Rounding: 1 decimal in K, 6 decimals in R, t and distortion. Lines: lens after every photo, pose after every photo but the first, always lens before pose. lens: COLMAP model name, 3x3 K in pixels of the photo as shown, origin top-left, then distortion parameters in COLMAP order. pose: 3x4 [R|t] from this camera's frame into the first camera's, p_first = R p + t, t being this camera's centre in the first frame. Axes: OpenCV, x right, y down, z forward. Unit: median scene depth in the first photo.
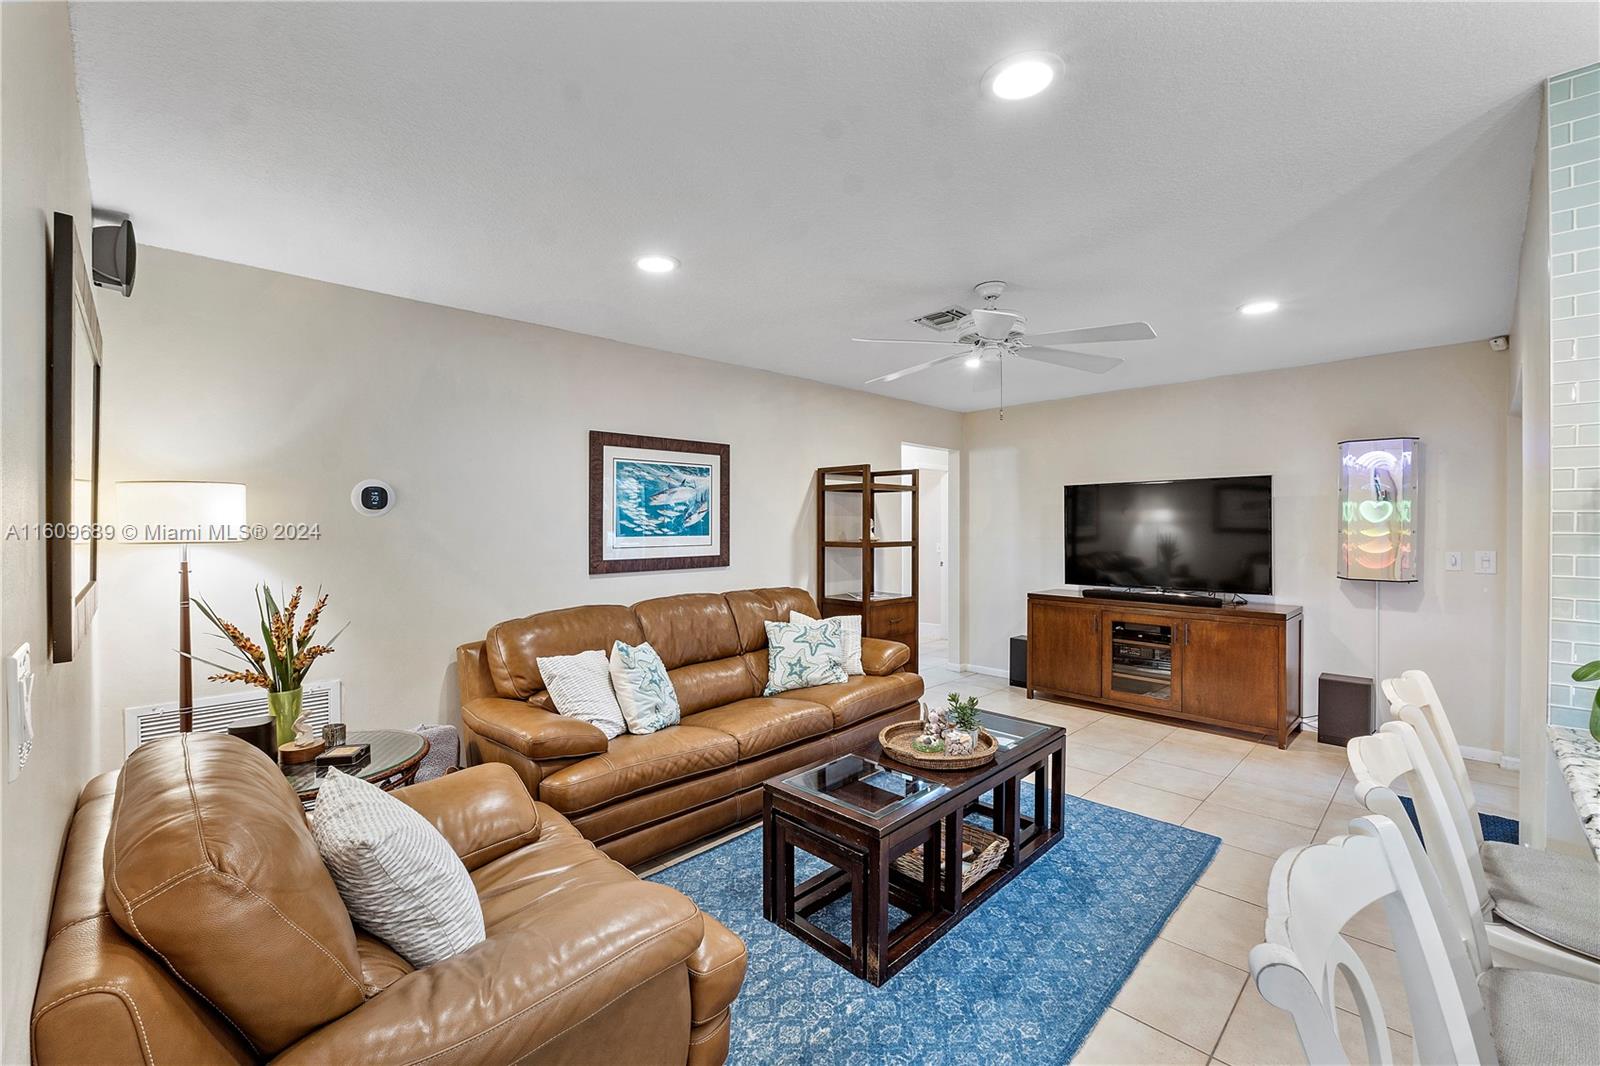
lens RADIAL K [[672.3, 0, 787.0], [0, 672.3, 530.9], [0, 0, 1]] dist [-0.007651, -0.000407]
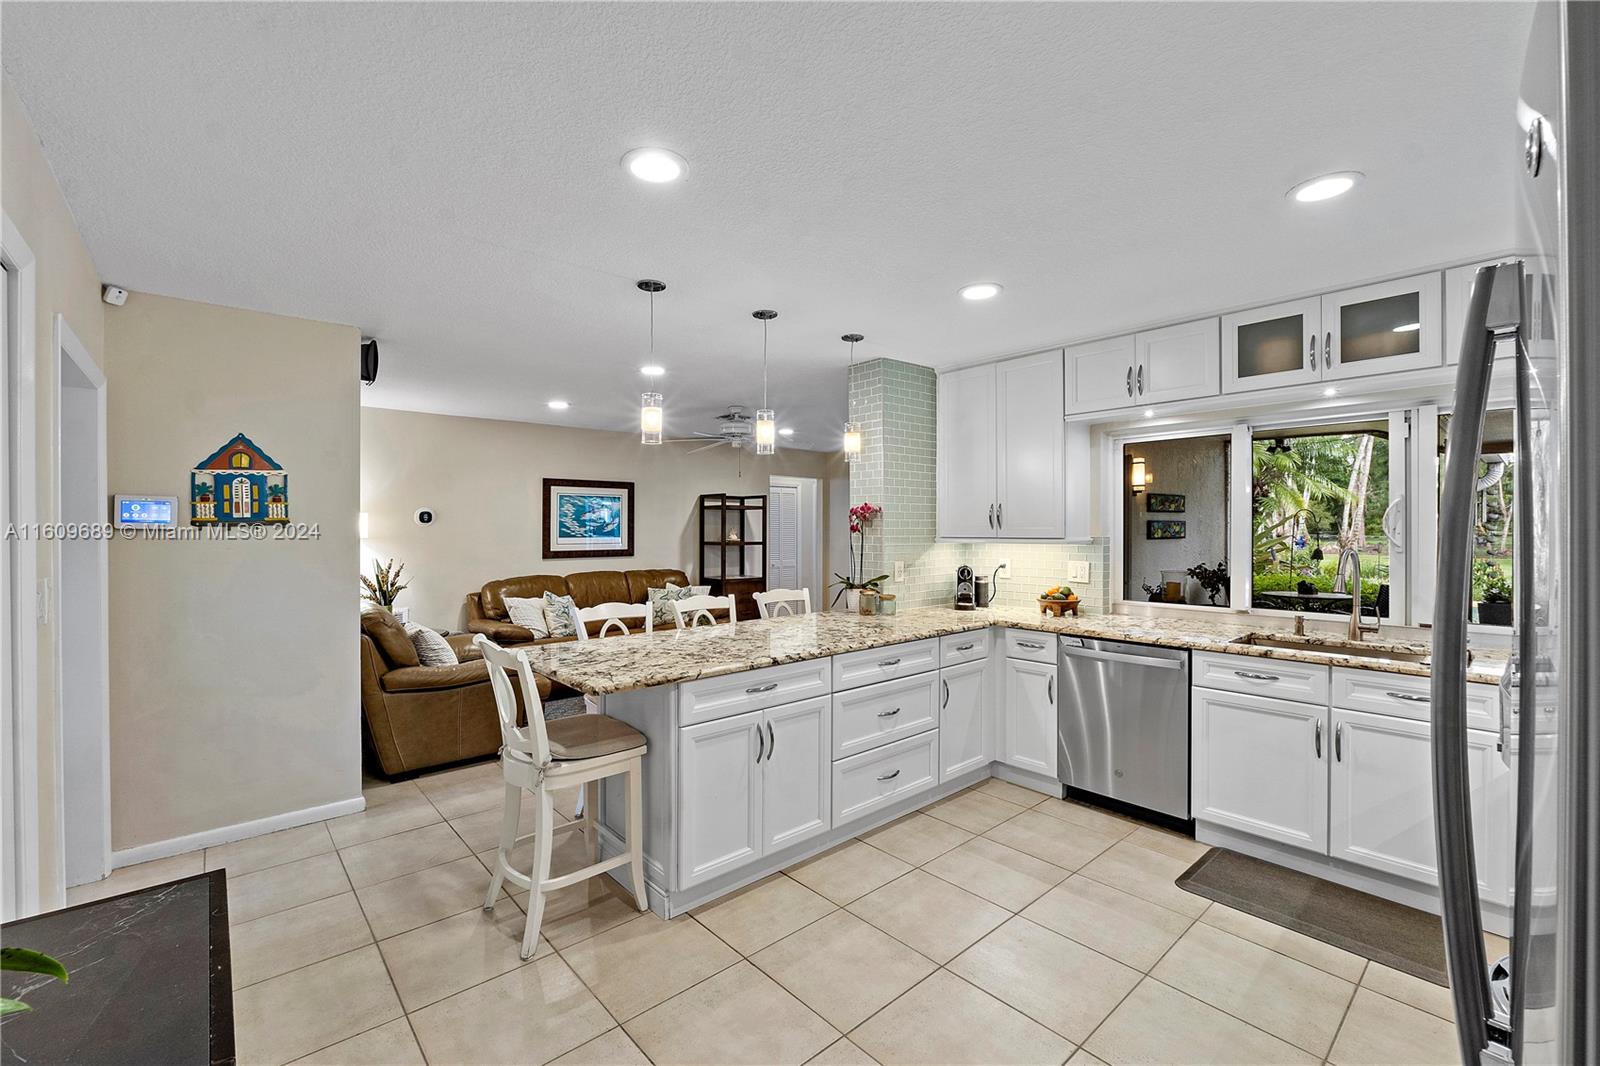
lens RADIAL K [[672.3, 0, 784.2], [0, 672.3, 528.5], [0, 0, 1]] dist [-0.007651, -0.000407]
pose [[0.997847, 0.001811, -0.065562, 0.427350], [-0.002583, 0.999928, -0.011699, 0.003520], [0.065536, 0.011843, 0.997780, -0.678157]]
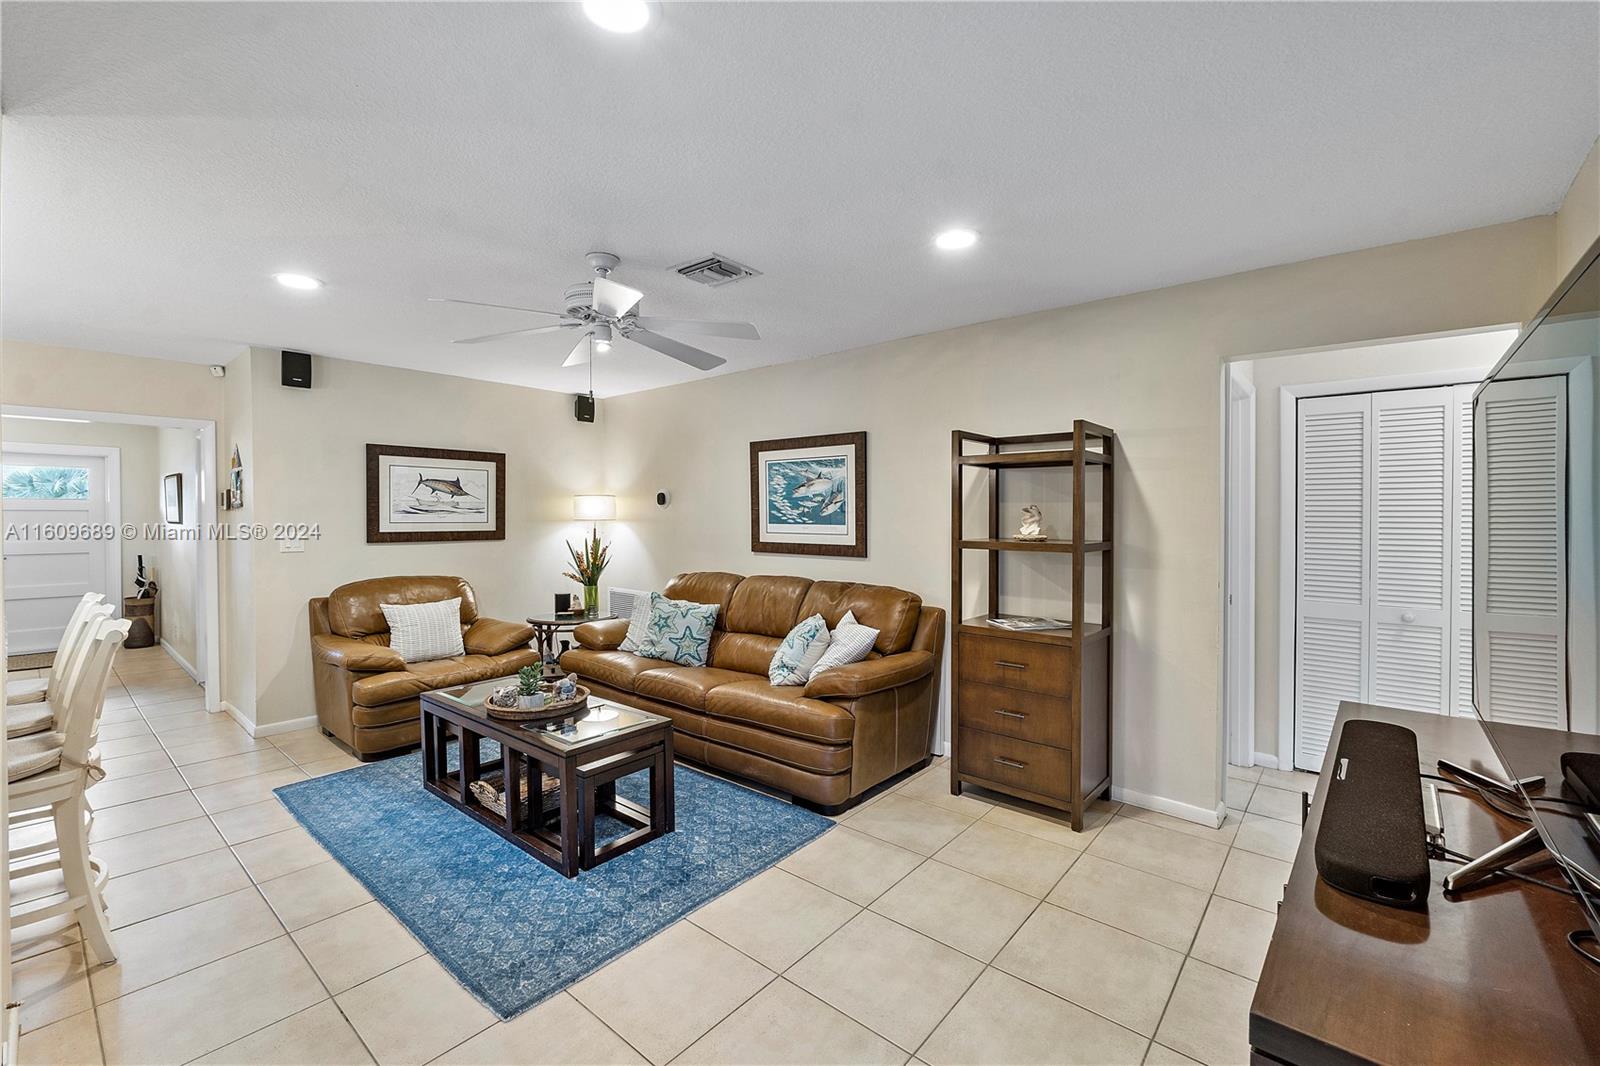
lens RADIAL K [[672.3, 0, 788.3], [0, 672.3, 527.7], [0, 0, 1]] dist [-0.007651, -0.000407]
pose [[0.084426, 0.019868, -0.996232, 0.946796], [-0.016206, 0.999696, 0.018564, -0.007257], [0.996298, 0.014578, 0.084722, 0.889230]]
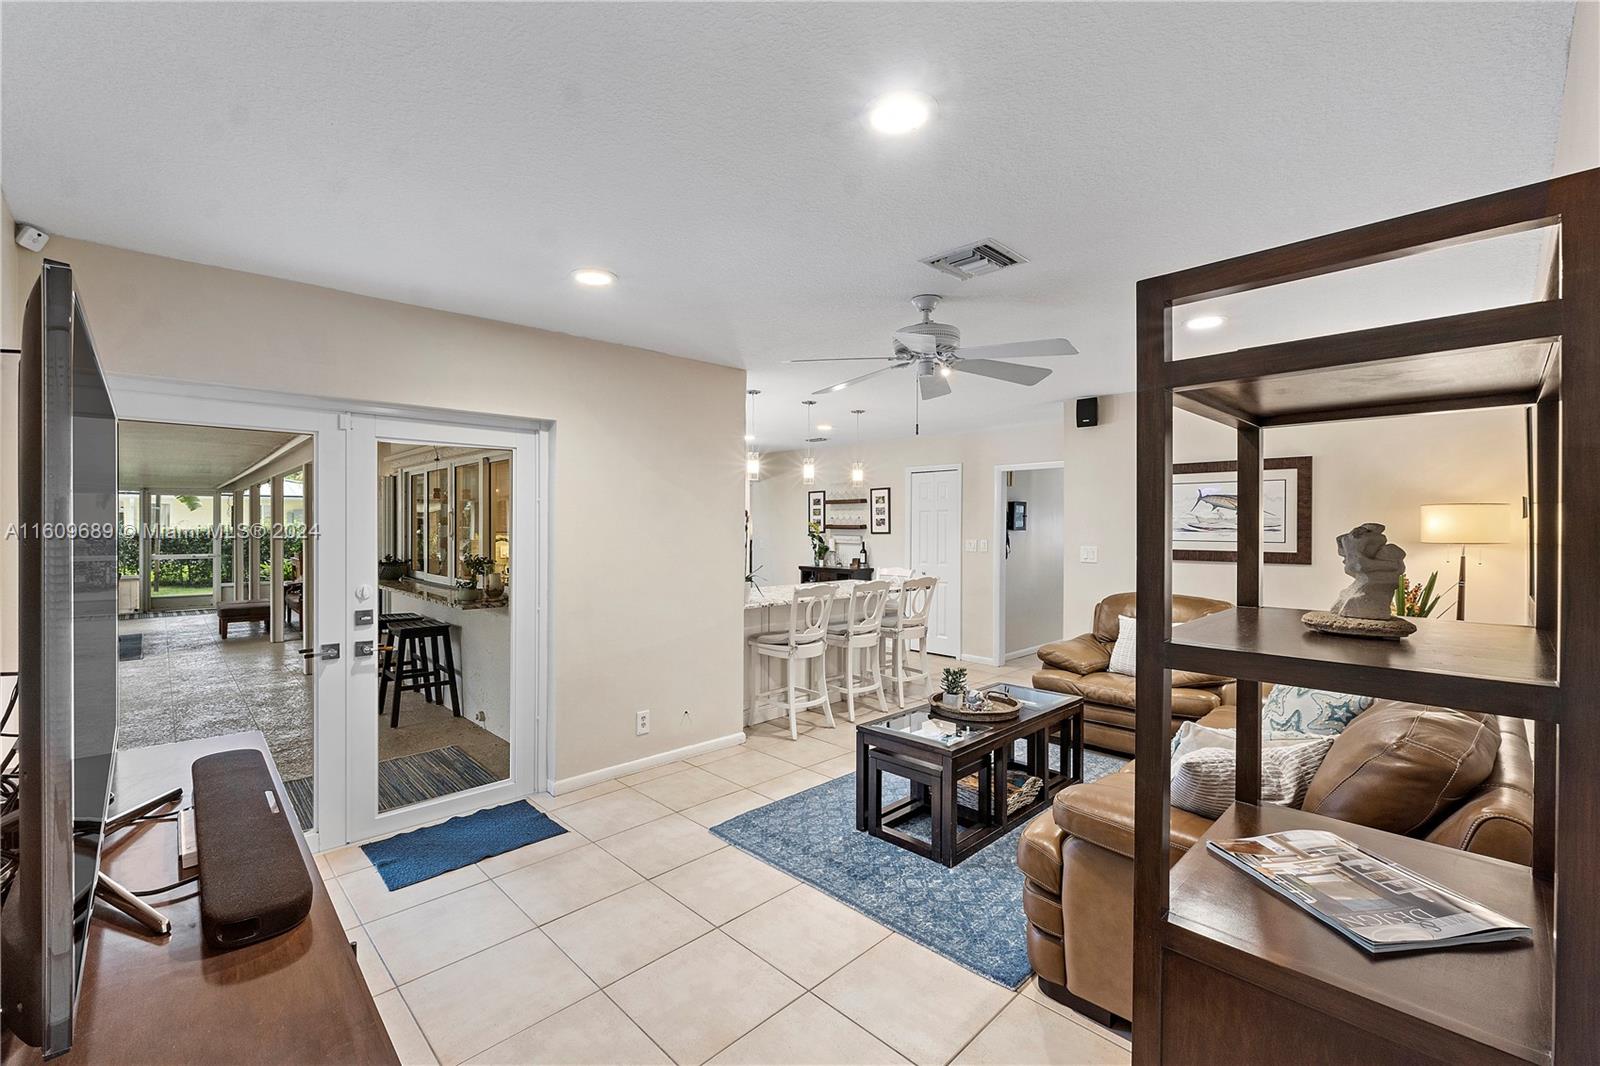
lens RADIAL K [[672.3, 0, 773.7], [0, 672.3, 529.5], [0, 0, 1]] dist [-0.007651, -0.000407]
pose [[-0.999595, -0.000521, 0.028464, 0.382191], [-0.000045, 0.999860, 0.016720, -0.022438], [-0.028468, 0.016712, -0.999455, 1.517106]]
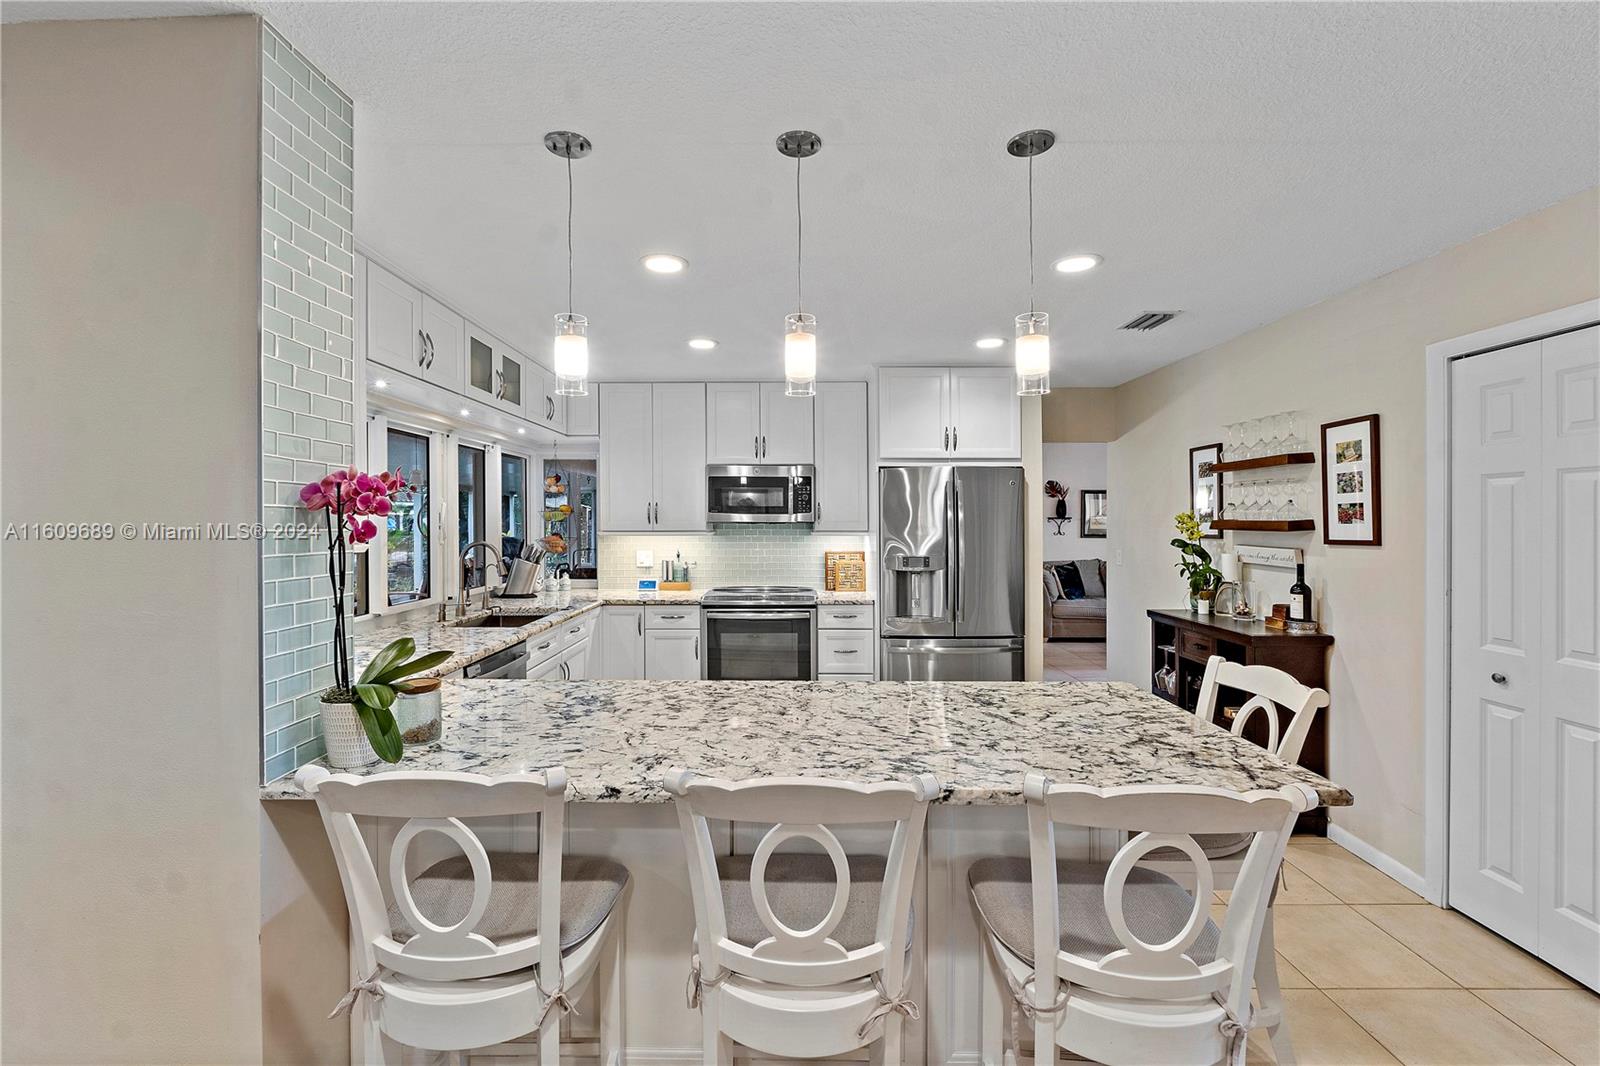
lens RADIAL K [[672.3, 0, 787.9], [0, 672.3, 520.5], [0, 0, 1]] dist [-0.007651, -0.000407]
pose [[-0.706817, 0.003875, 0.707386, 0.040196], [0.011703, 0.999912, 0.006217, -0.014144], [-0.707299, 0.012673, -0.706800, 0.452757]]
